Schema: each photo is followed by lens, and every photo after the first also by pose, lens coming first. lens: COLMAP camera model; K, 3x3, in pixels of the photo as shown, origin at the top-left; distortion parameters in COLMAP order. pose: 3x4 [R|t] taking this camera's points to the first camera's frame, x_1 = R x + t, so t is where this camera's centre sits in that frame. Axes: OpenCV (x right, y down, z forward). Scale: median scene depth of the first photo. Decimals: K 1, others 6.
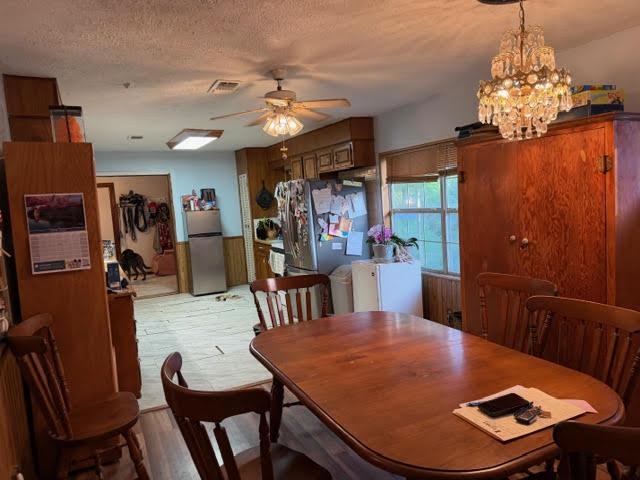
lens RADIAL K [[469.7, 0, 320.0], [0, 469.7, 240.0], [0, 0, 1]] dist [-0.000263, -0.008112]
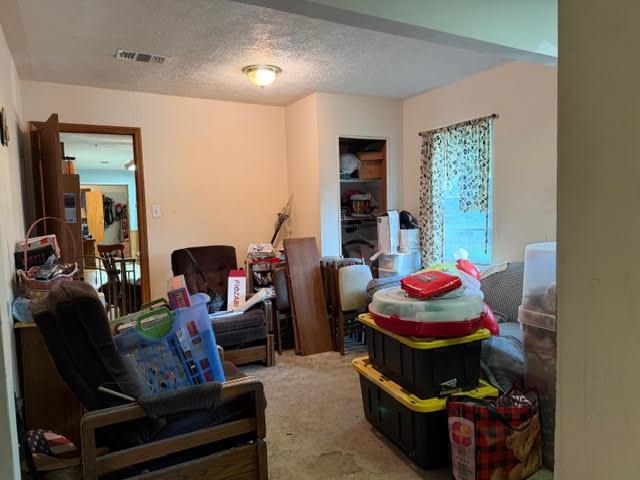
lens RADIAL K [[469.7, 0, 320.0], [0, 469.7, 240.0], [0, 0, 1]] dist [-0.000263, -0.008112]
pose [[0.999058, 0.024047, 0.036122, 0.258647], [-0.023020, 0.999326, -0.028589, 0.068667], [-0.036785, 0.027730, 0.998938, -0.552116]]
